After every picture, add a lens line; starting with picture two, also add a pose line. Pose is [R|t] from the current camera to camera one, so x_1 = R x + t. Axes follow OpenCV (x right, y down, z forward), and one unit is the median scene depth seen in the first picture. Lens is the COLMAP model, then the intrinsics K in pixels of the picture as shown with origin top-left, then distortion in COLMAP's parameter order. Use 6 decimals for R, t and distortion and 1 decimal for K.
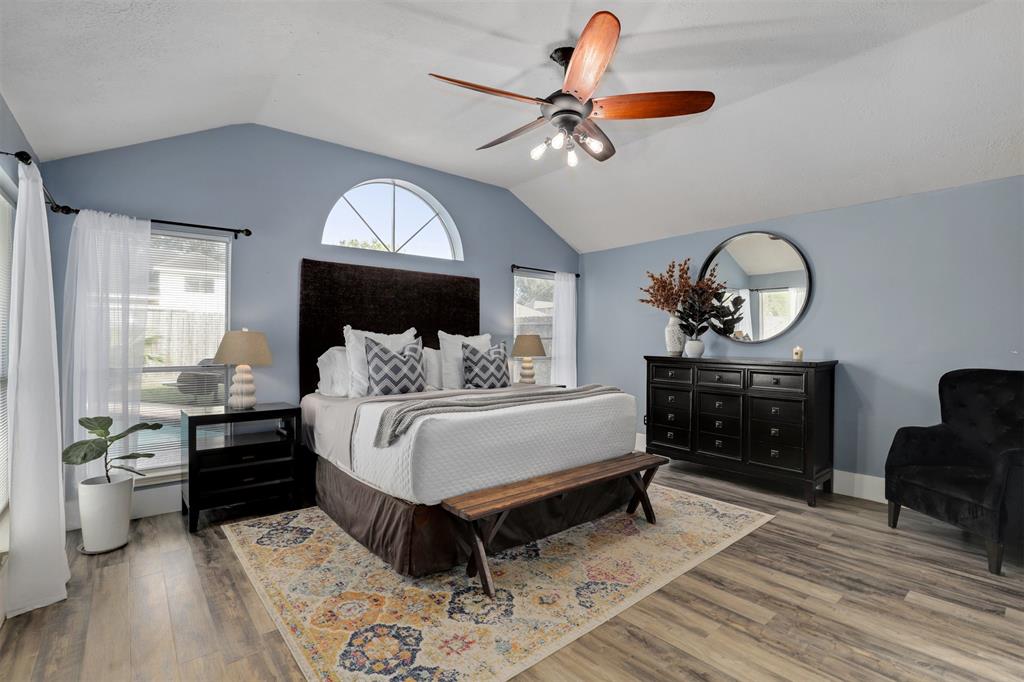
lens RADIAL K [[472.2, 0, 495.6], [0, 472.2, 341.8], [0, 0, 1]] dist [-0.019039, 0.003569]
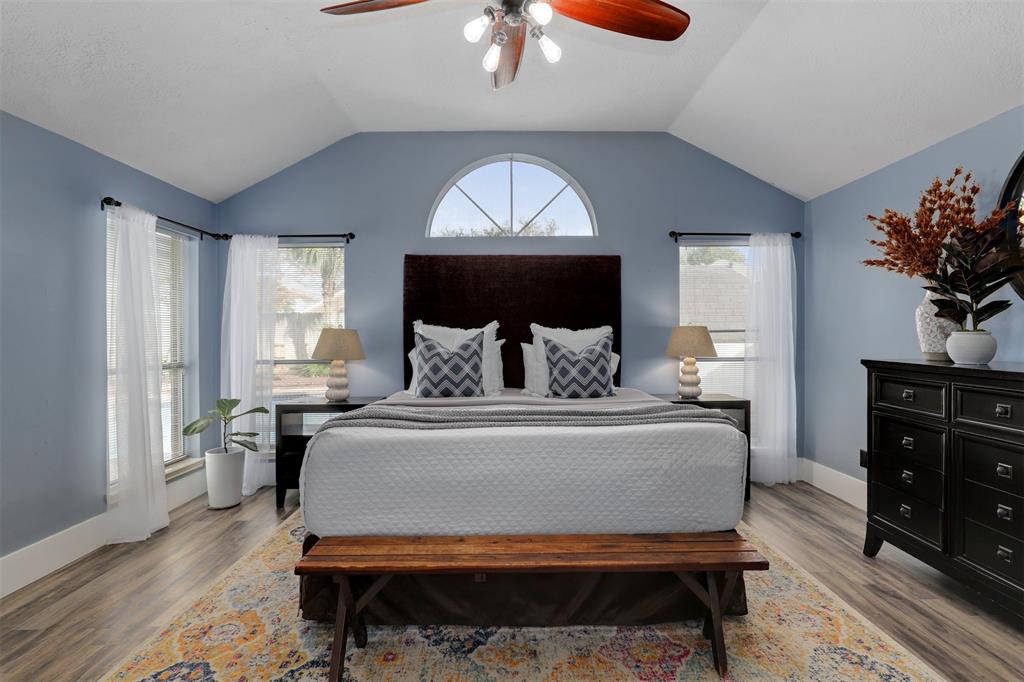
lens RADIAL K [[472.2, 0, 514.4], [0, 472.2, 335.3], [0, 0, 1]] dist [-0.019039, 0.003569]
pose [[0.790252, -0.007817, -0.612732, 0.382259], [0.005518, 0.999969, -0.005640, 0.001765], [0.612757, 0.001076, 0.790271, 0.347822]]
